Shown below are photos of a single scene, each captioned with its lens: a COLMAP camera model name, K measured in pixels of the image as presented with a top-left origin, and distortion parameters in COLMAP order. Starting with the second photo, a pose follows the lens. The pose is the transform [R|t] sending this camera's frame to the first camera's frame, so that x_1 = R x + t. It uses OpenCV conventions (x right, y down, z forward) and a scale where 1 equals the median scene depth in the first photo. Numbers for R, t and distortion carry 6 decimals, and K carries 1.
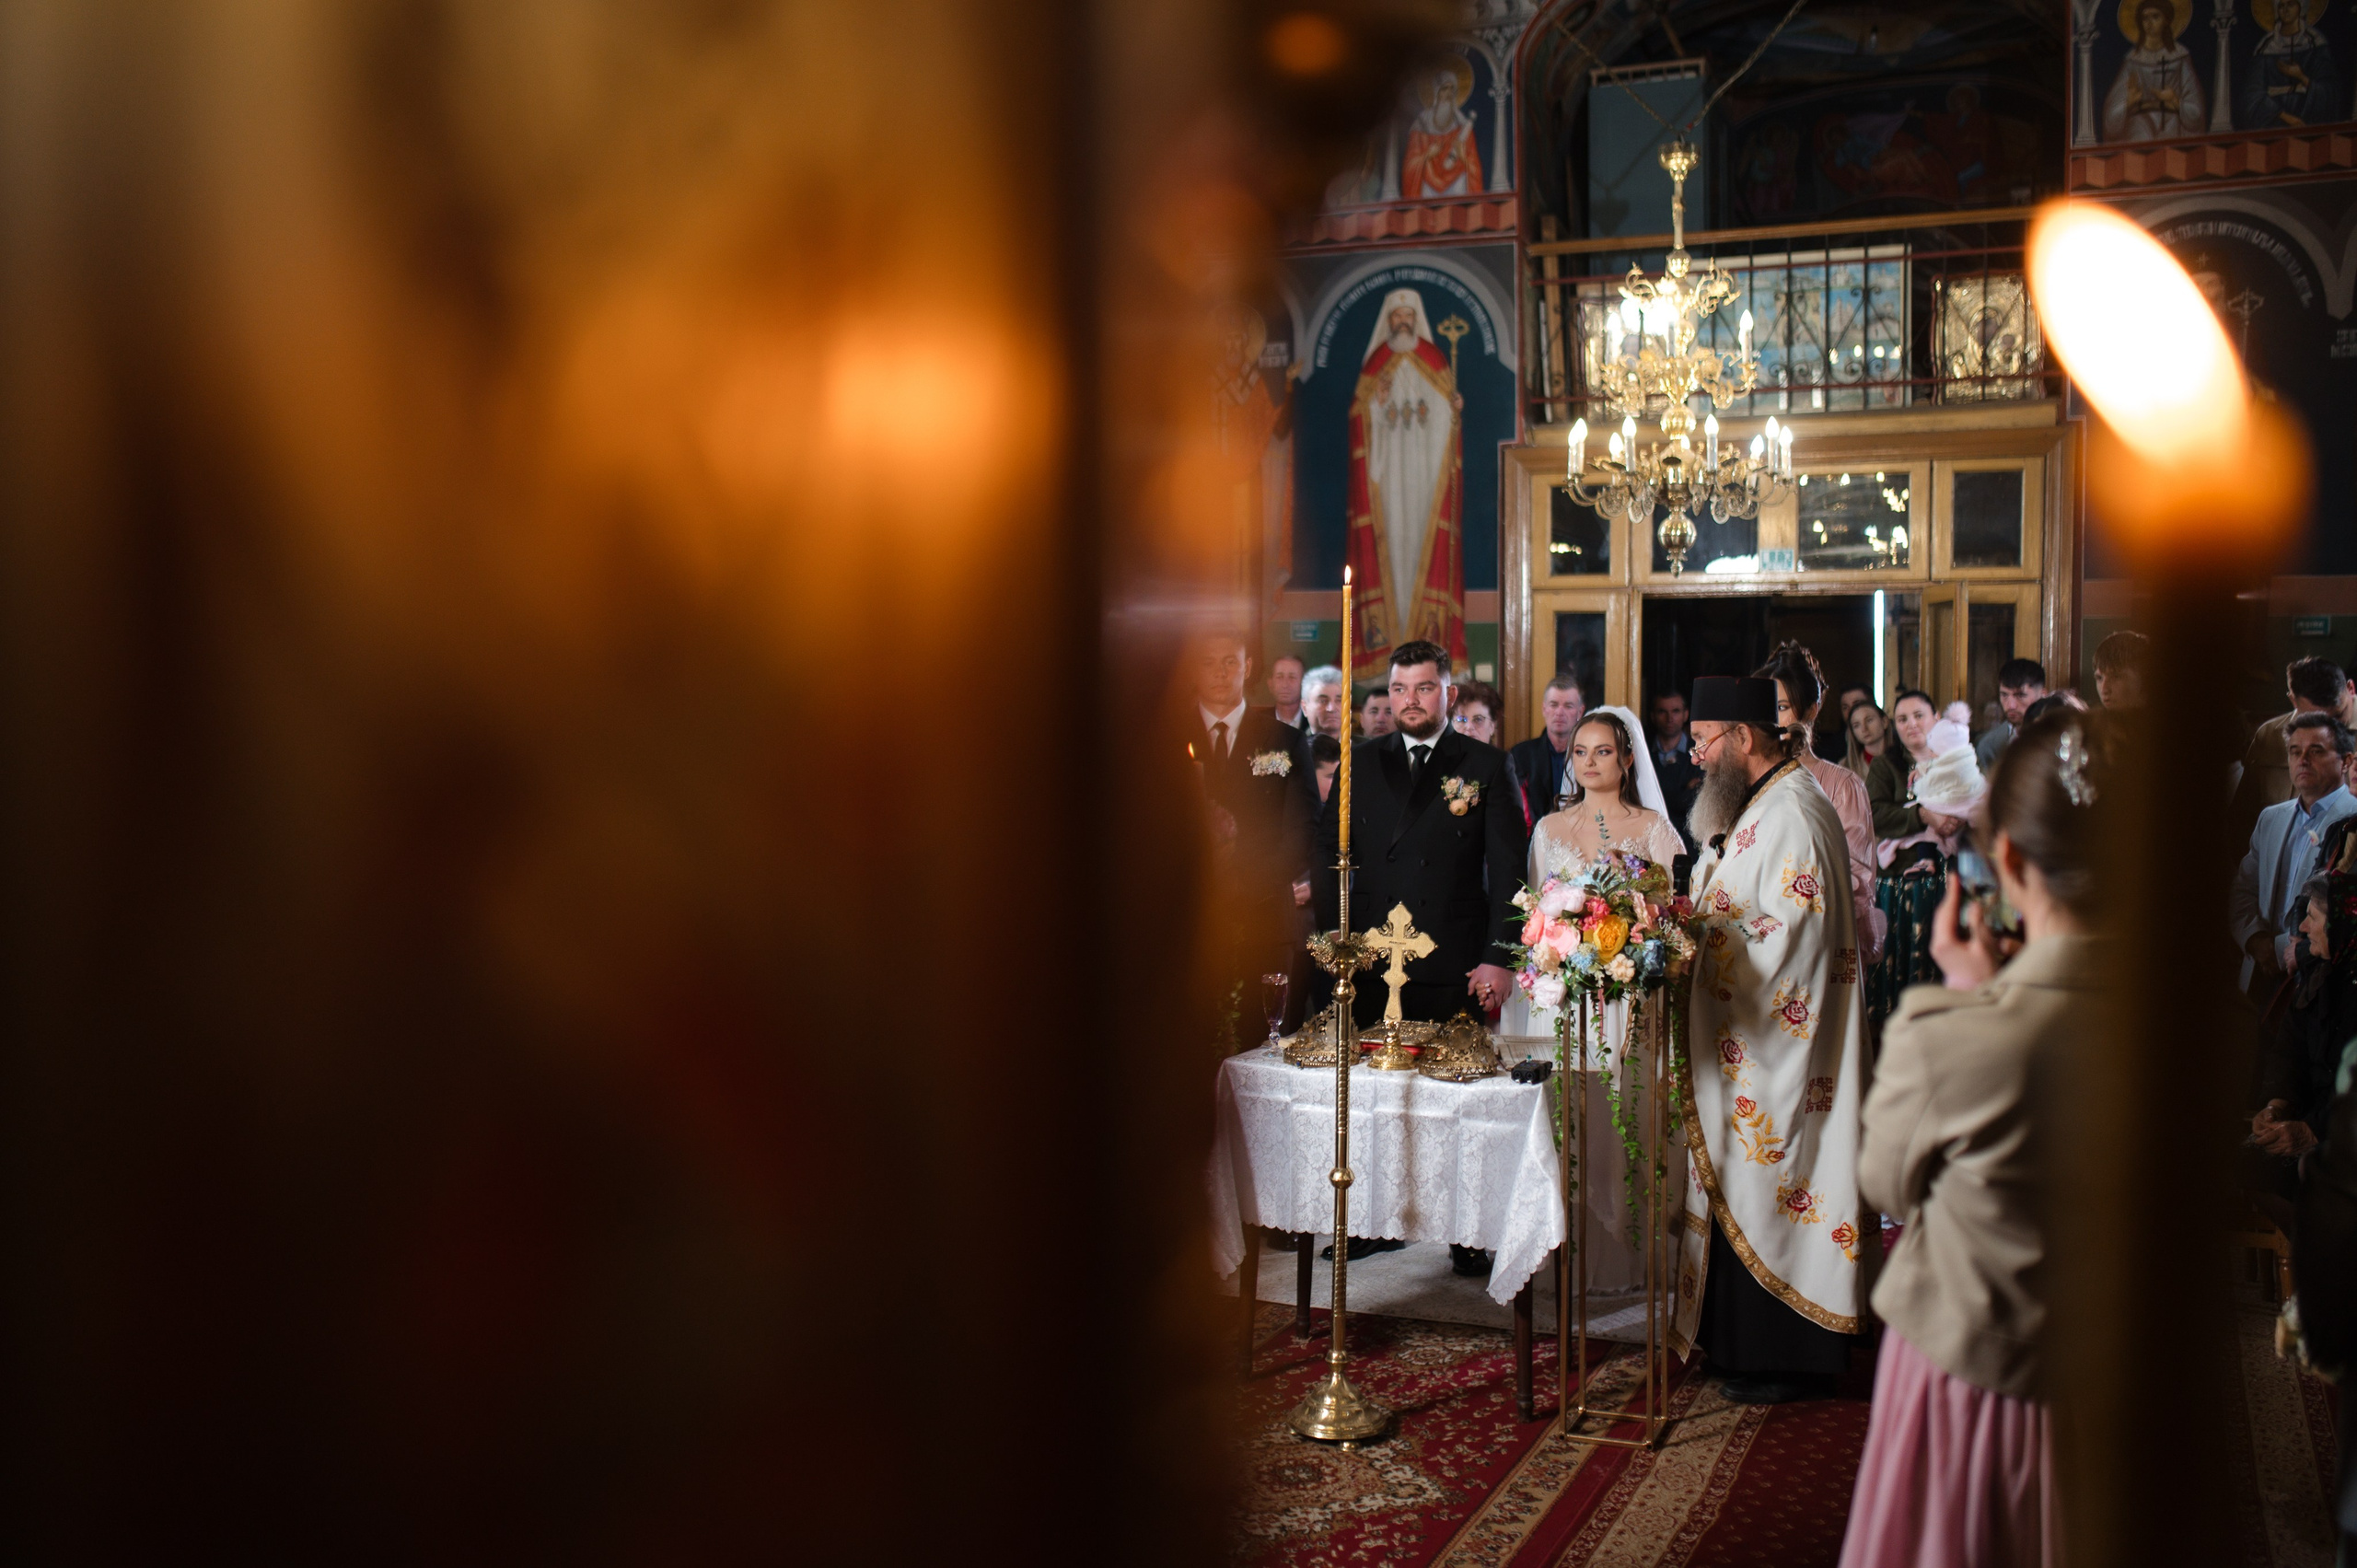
lens RADIAL K [[2198.2, 0, 1190.8], [0, 2198.2, 763.7], [0, 0, 1]] dist [-0.029257, 0.000000]
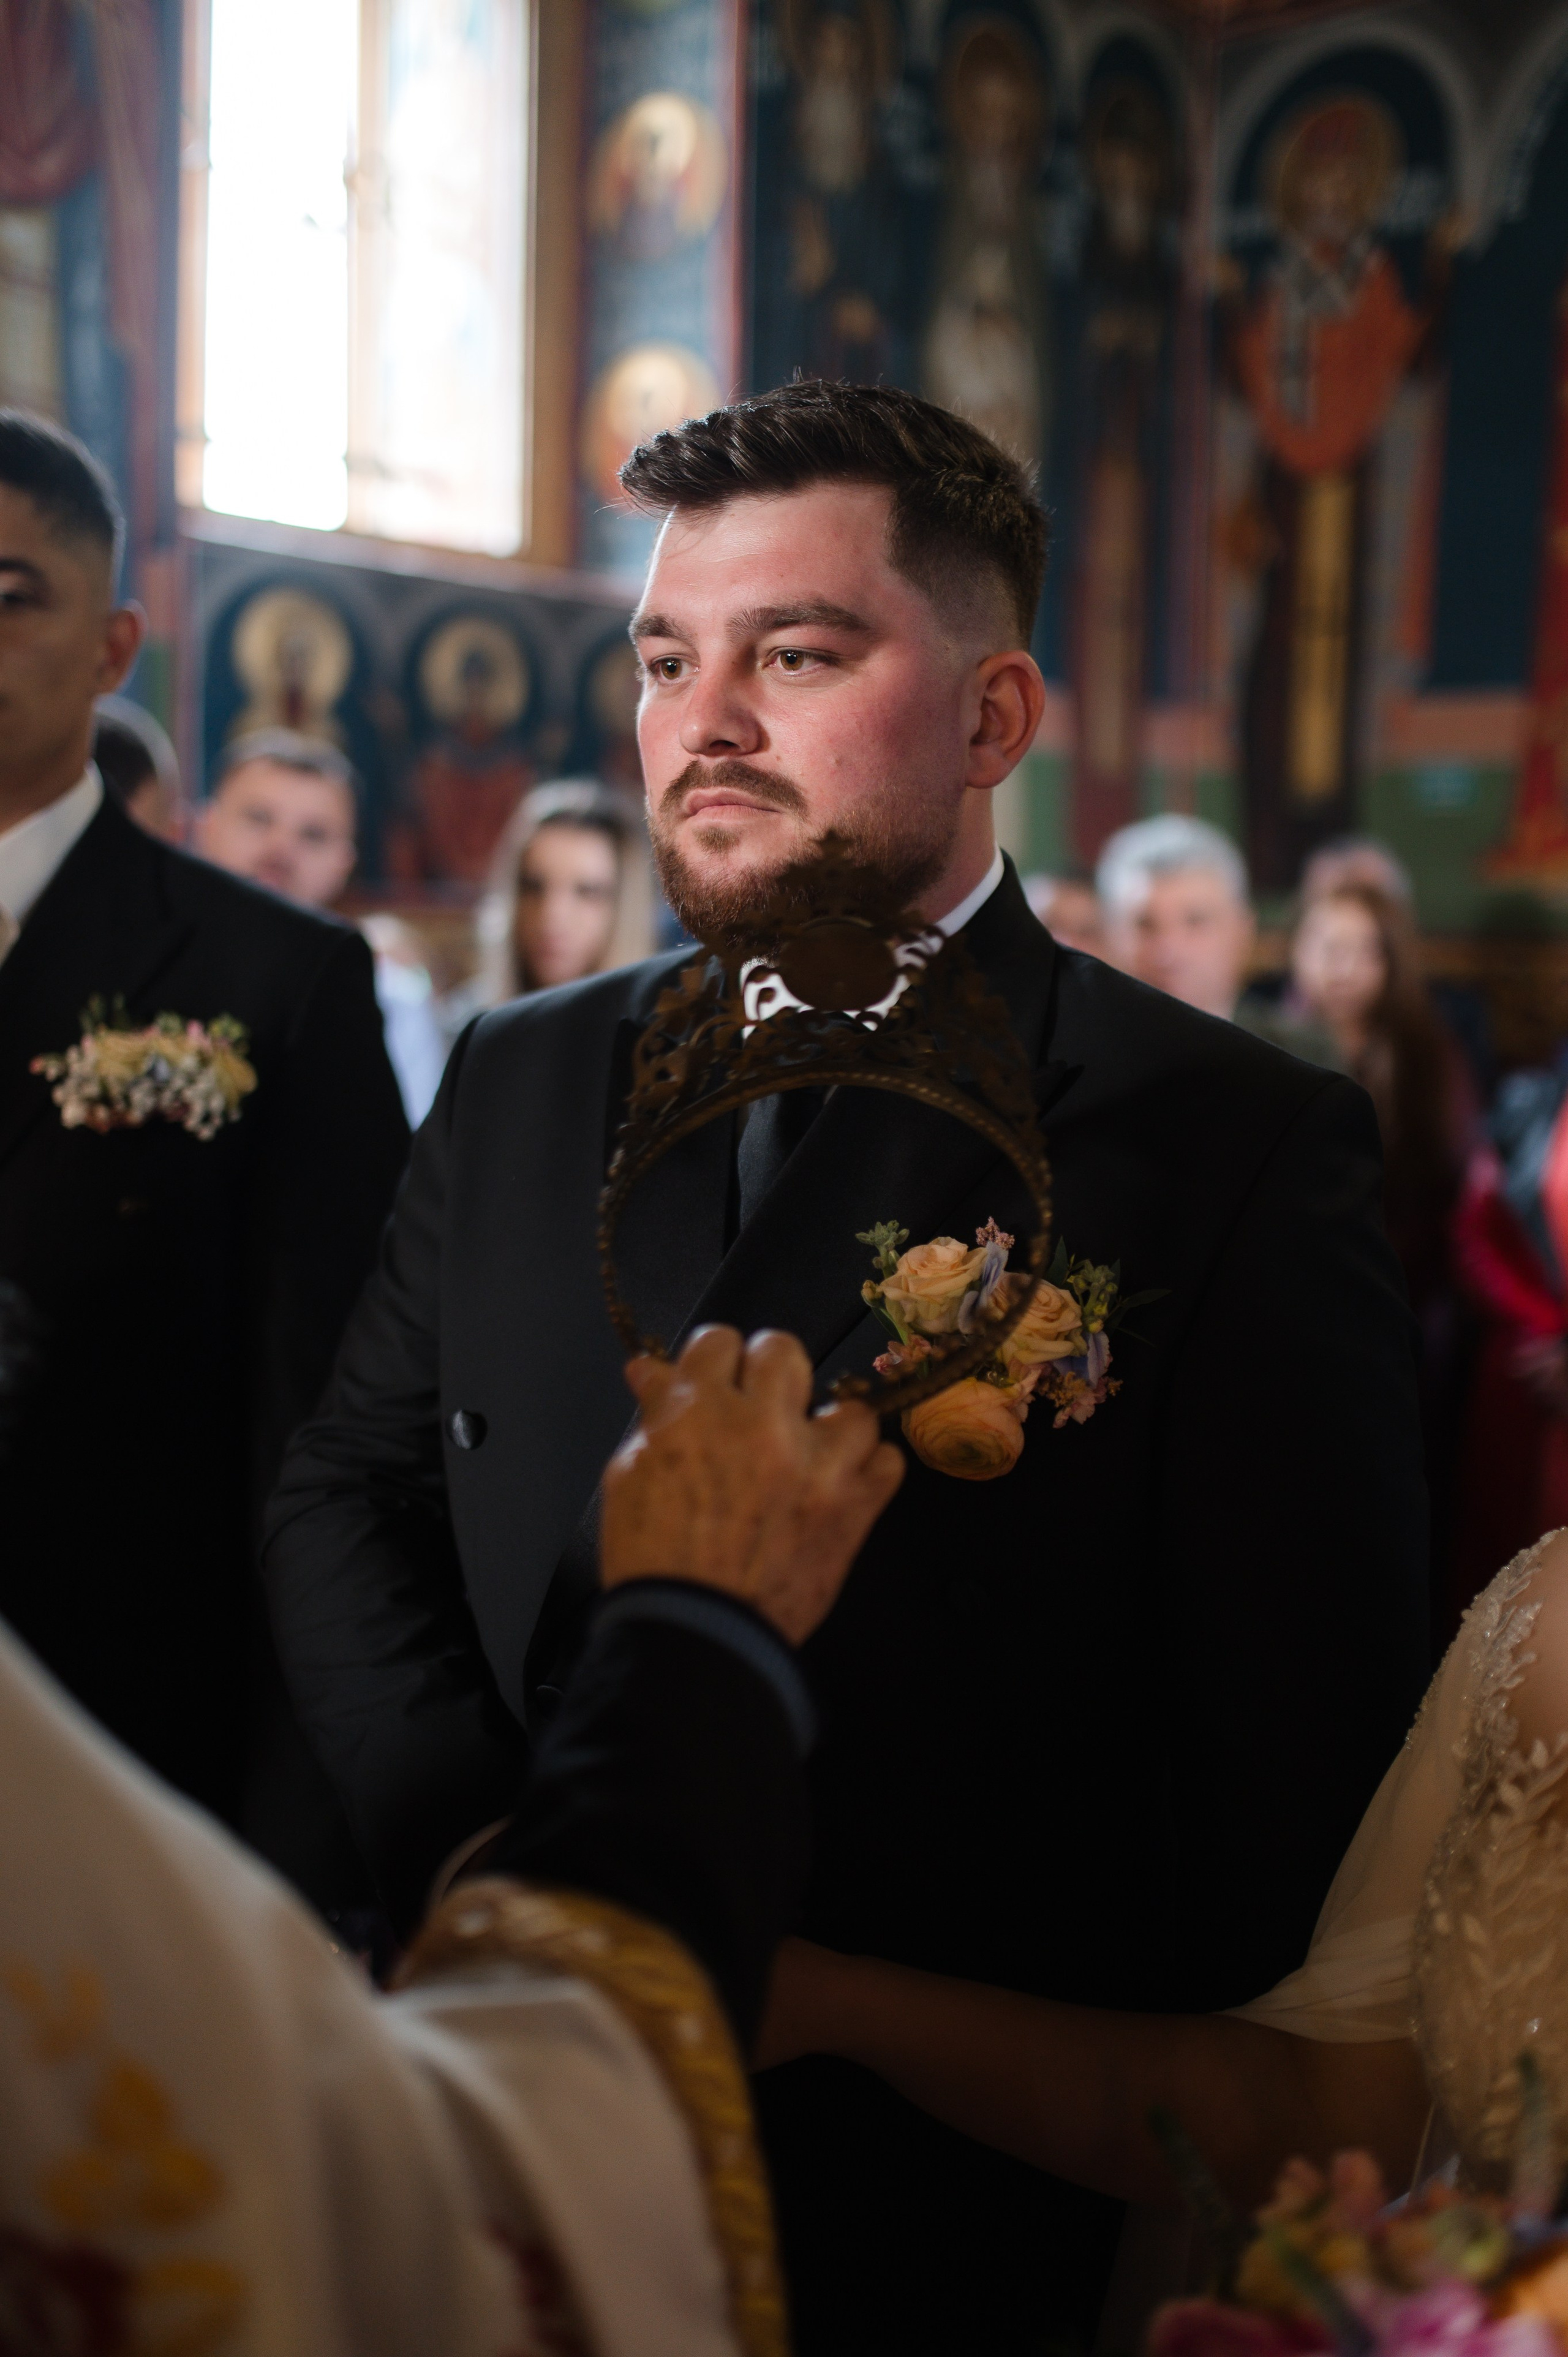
lens RADIAL K [[2198.1, 0, 759.0], [0, 2198.1, 1210.5], [0, 0, 1]] dist [-0.029257, 0.000000]
pose [[0.930159, 0.078575, -0.358650, 0.096538], [-0.046176, 0.994111, 0.098038, -0.006184], [0.364241, -0.074630, 0.928310, 0.502874]]
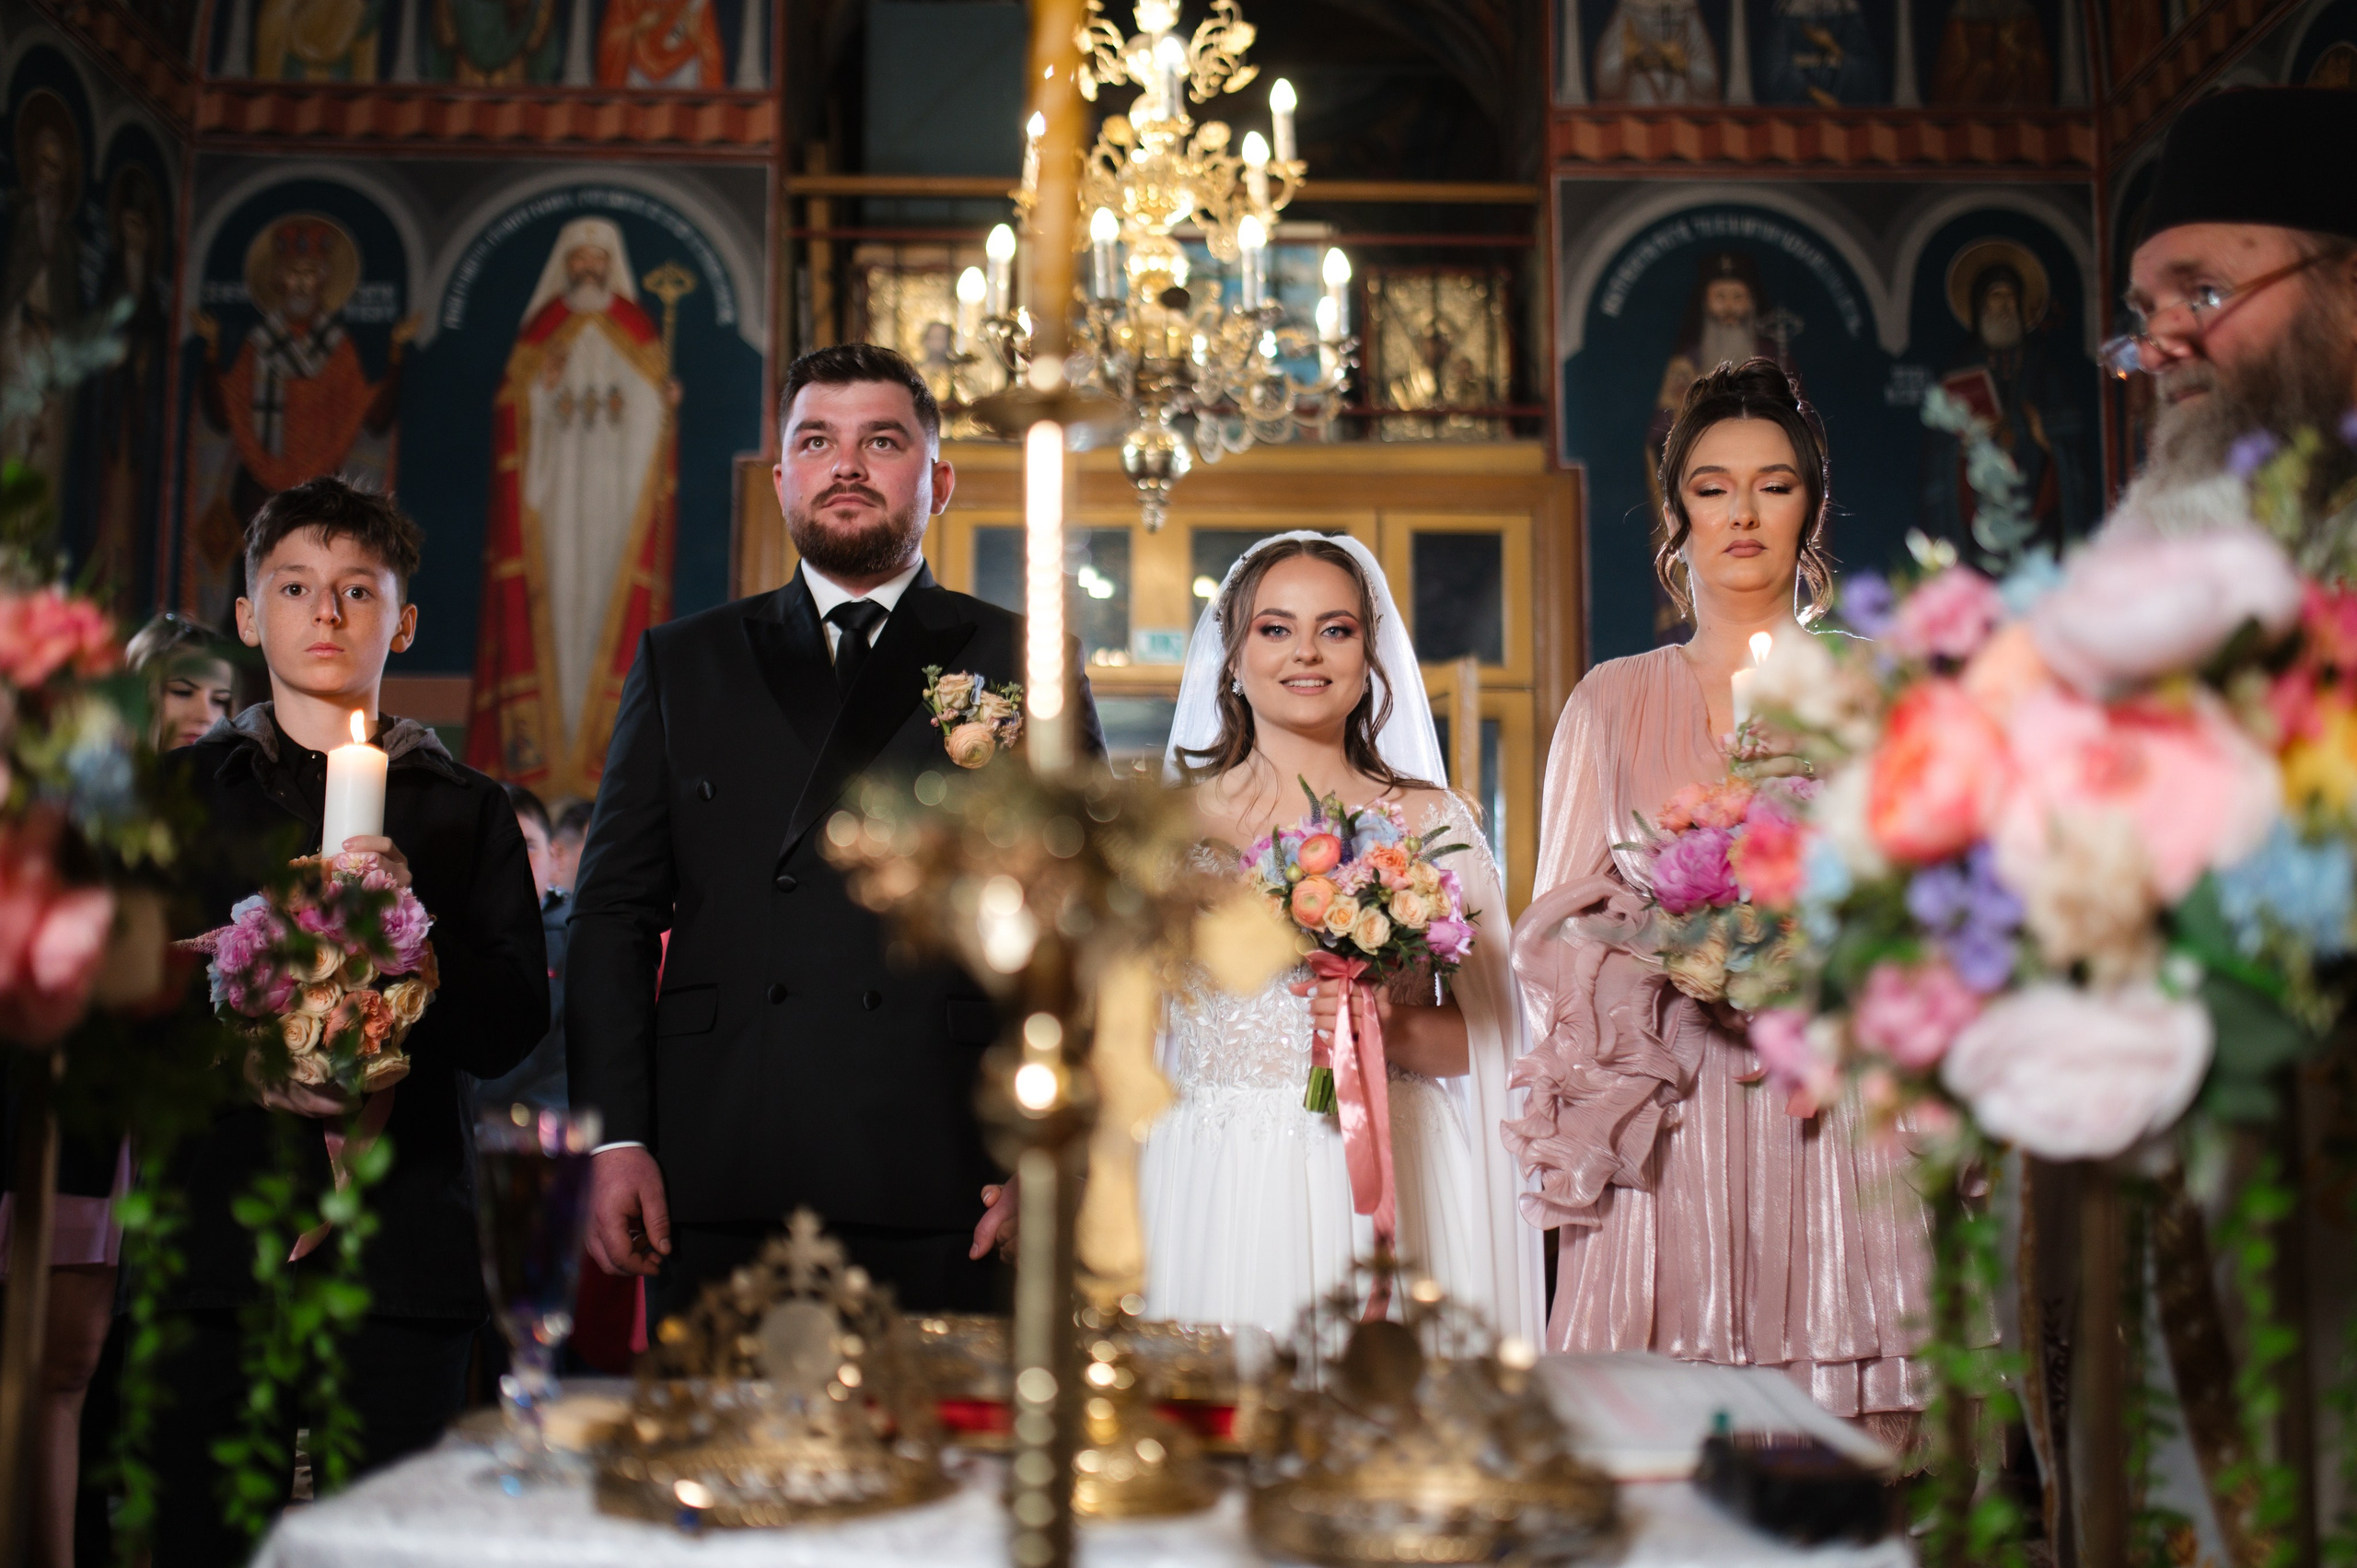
lens RADIAL K [[2198.2, 0, 1145.2], [0, 2198.2, 777.0], [0, 0, 1]] dist [-0.029257, 0.000000]
pose [[0.917627, 0.056912, 0.393346, 0.002301], [0.006466, 0.987426, -0.157952, 0.048788], [-0.397389, 0.147485, 0.905721, 0.380502]]
